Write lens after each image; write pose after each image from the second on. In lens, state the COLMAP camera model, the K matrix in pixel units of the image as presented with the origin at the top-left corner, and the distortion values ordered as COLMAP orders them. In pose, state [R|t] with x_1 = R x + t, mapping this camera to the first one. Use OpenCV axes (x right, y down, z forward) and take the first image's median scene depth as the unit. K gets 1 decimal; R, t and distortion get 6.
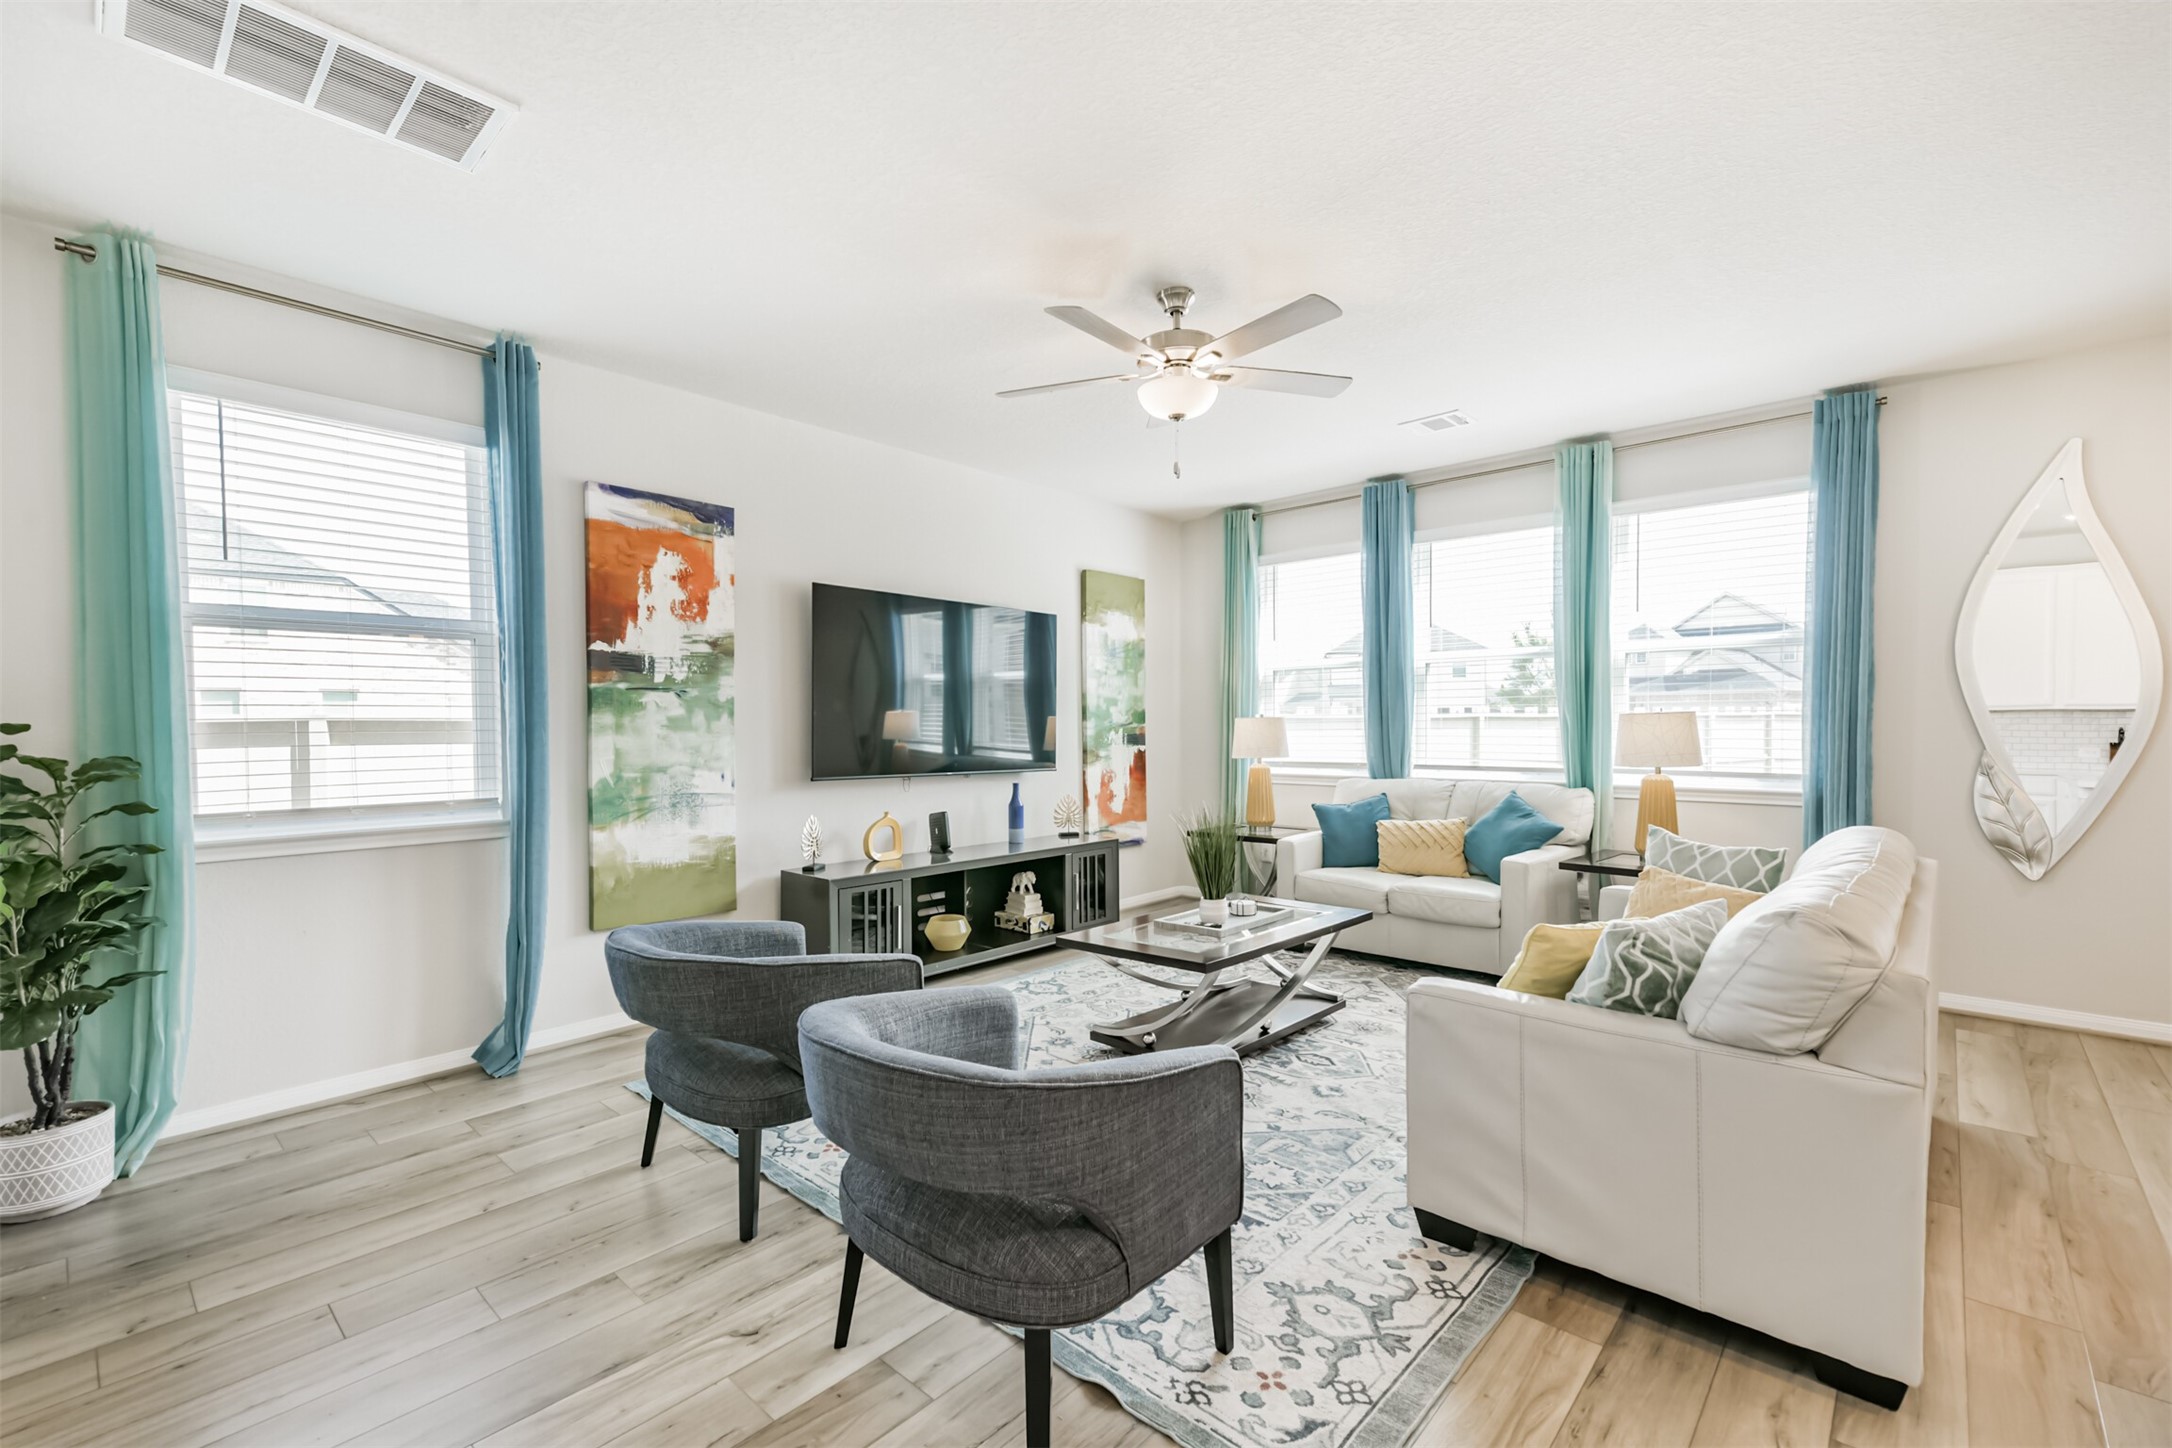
lens RADIAL K [[931.4, 0, 1074.9], [0, 931.4, 732.4], [0, 0, 1]] dist [0.023839, -0.008132]
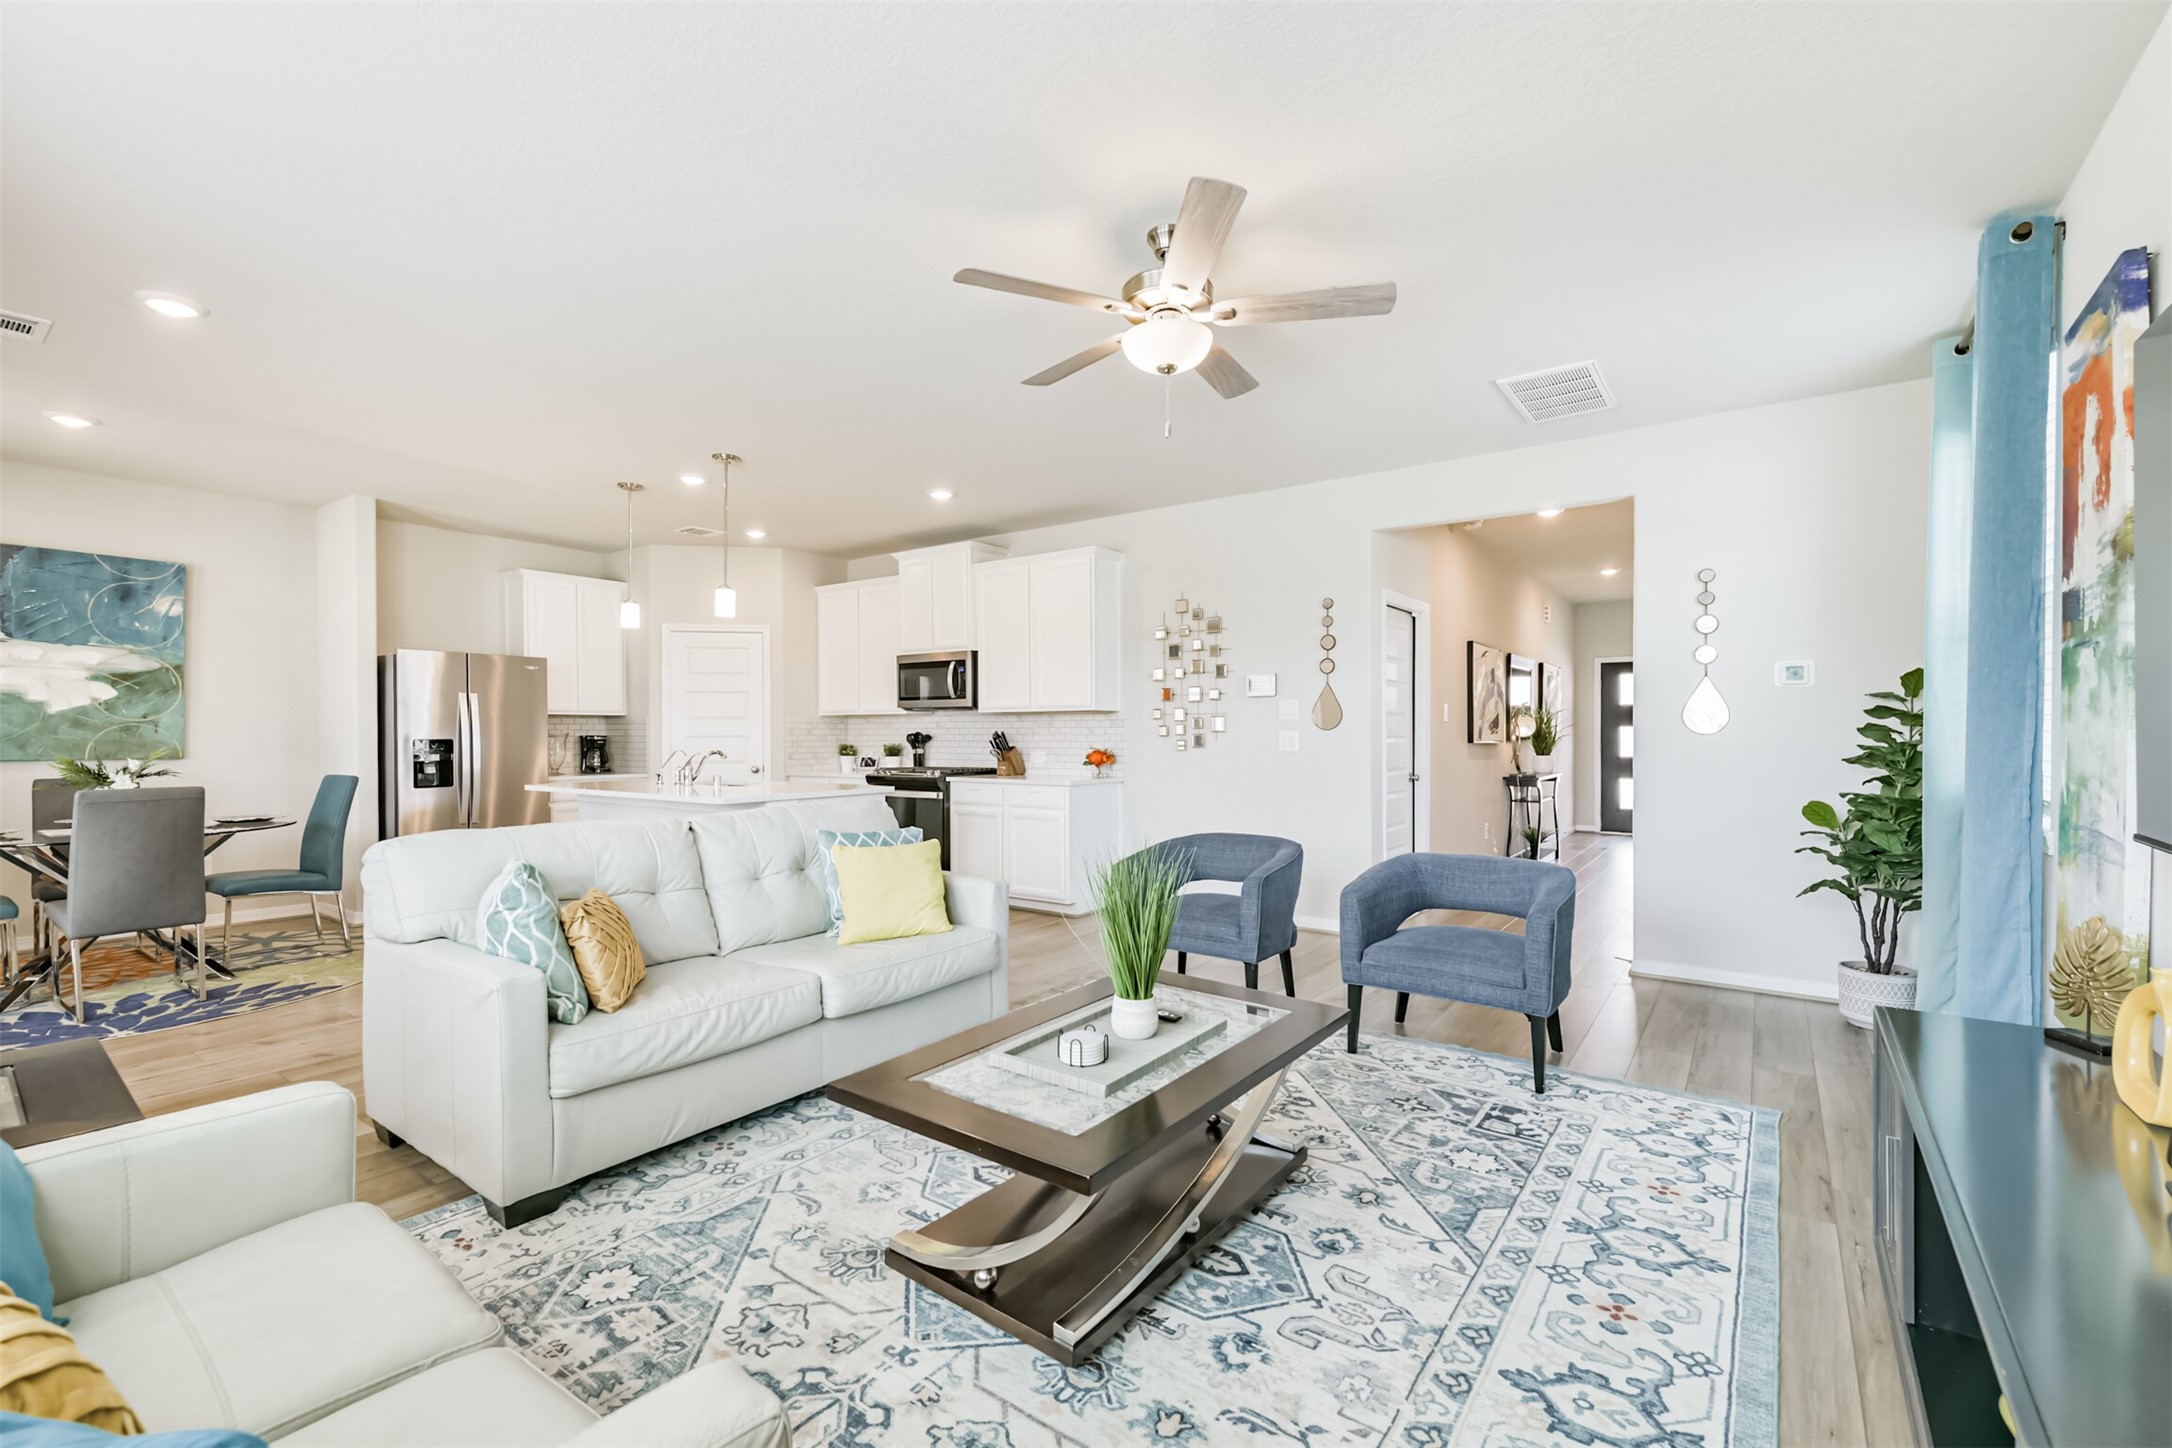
lens RADIAL K [[931.4, 0, 1093.3], [0, 931.4, 724.3], [0, 0, 1]] dist [0.023839, -0.008132]
pose [[-0.992115, 0.006622, -0.125156, 0.210813], [0.006669, 0.999978, 0.000043, -0.003562], [0.125154, -0.000792, -0.992137, 1.337131]]
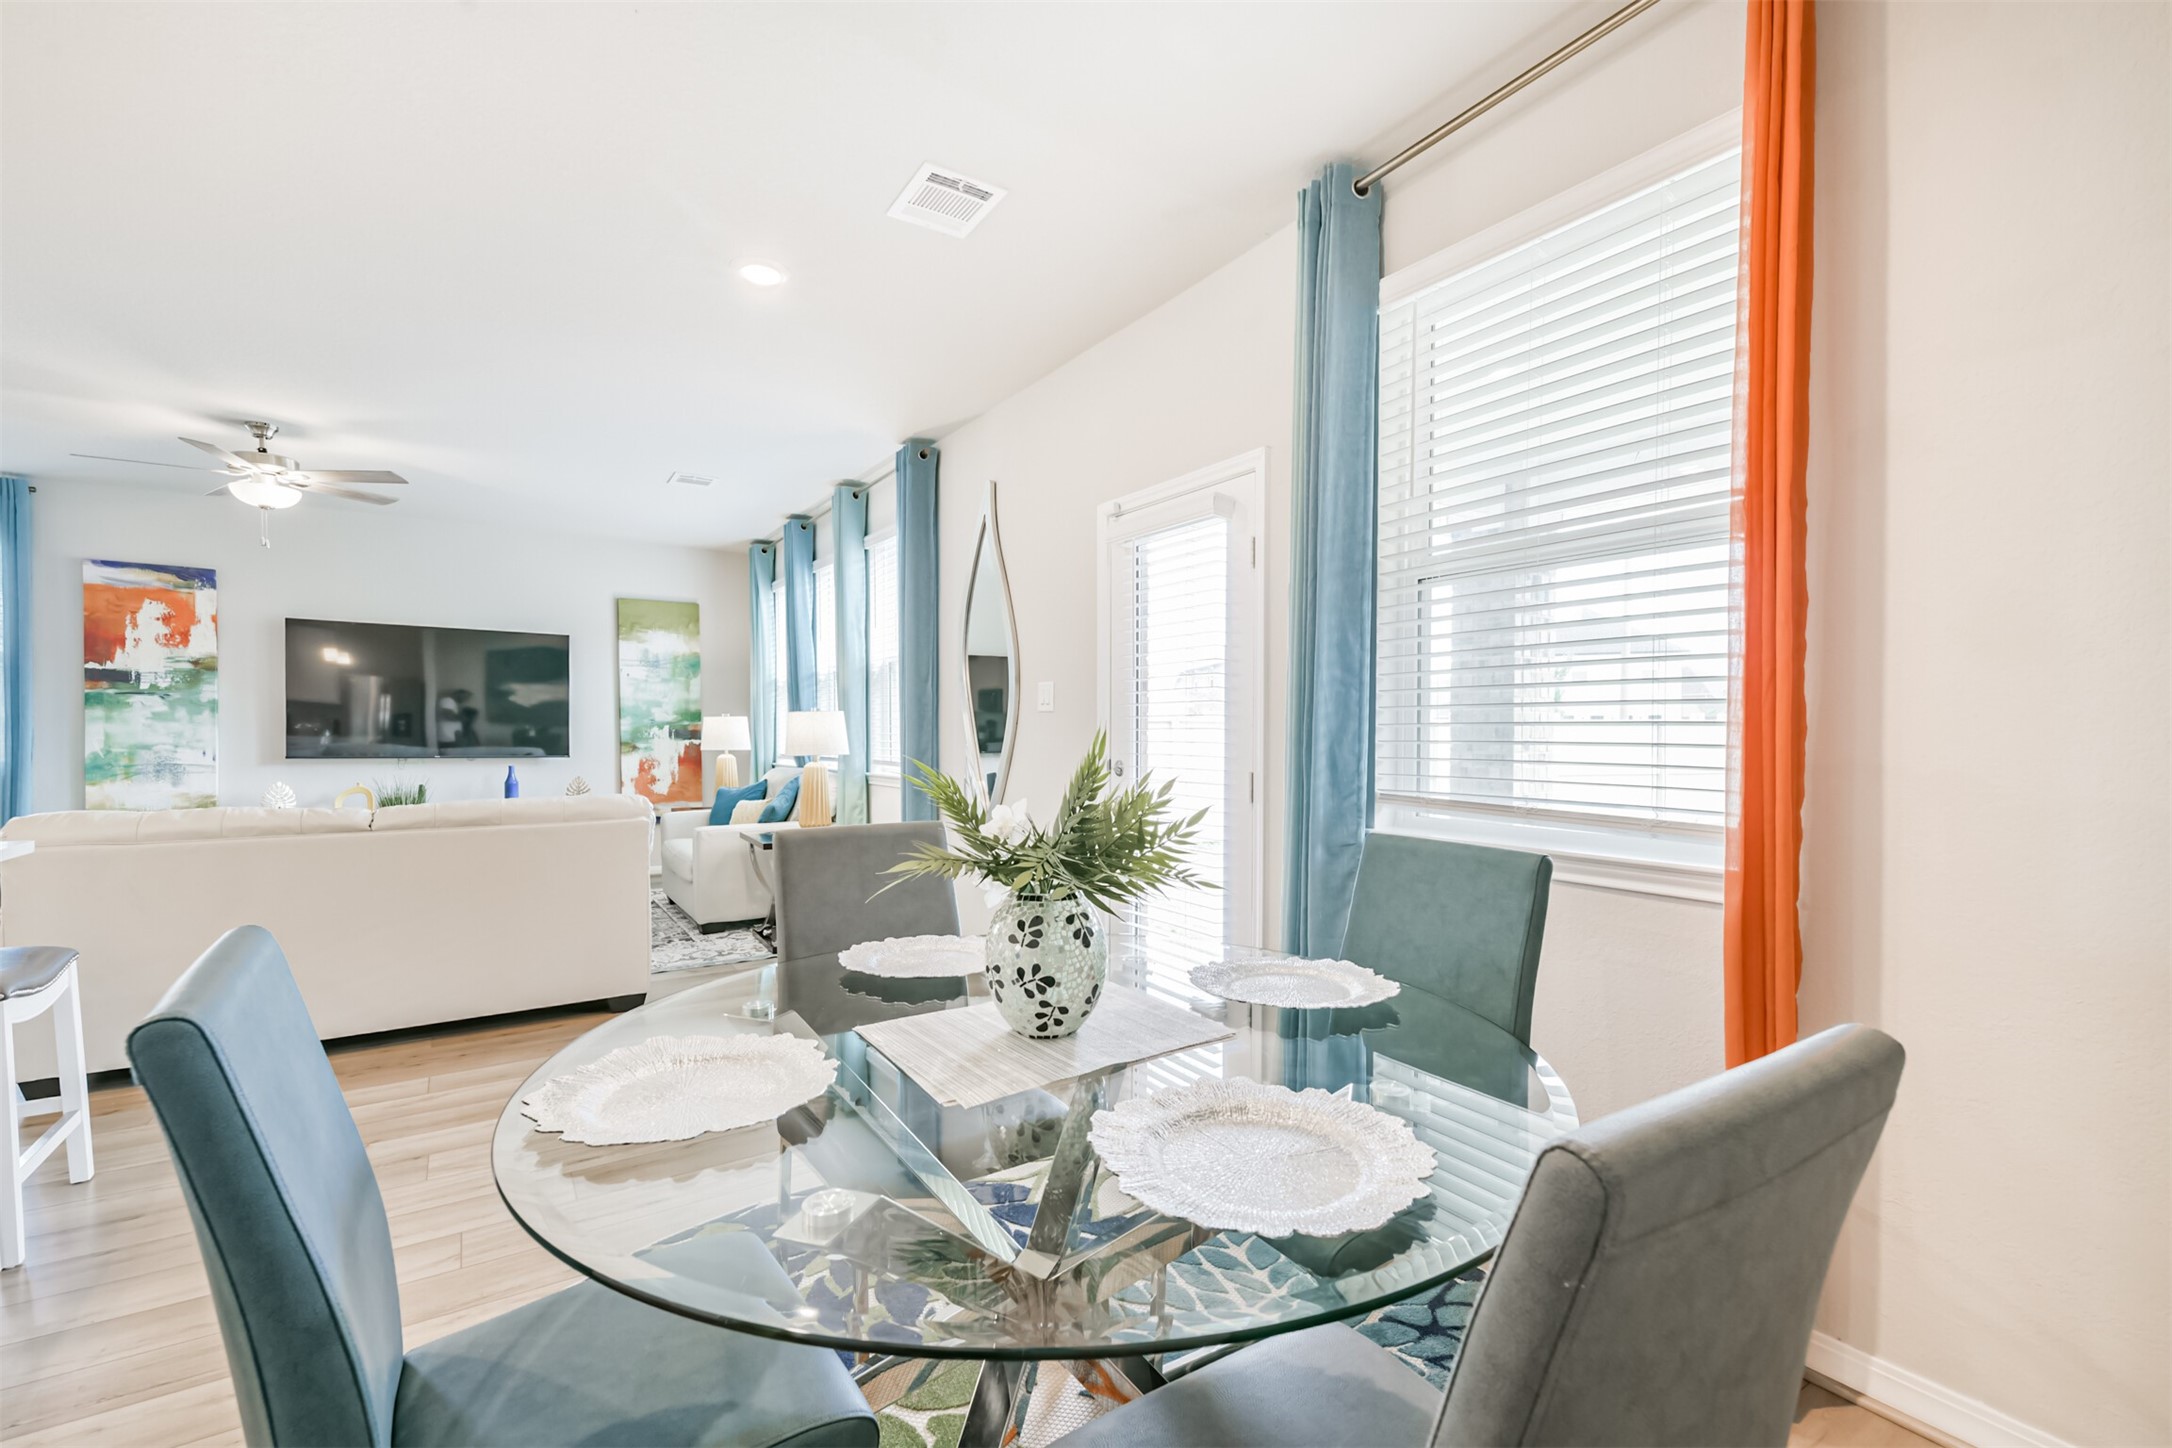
lens RADIAL K [[931.4, 0, 1087.1], [0, 931.4, 733.1], [0, 0, 1]] dist [0.023839, -0.008132]
pose [[0.968162, 0.008847, -0.250166, 1.213775], [-0.010144, 0.999941, -0.003897, 0.006990], [0.250117, 0.006310, 0.968195, -0.078578]]
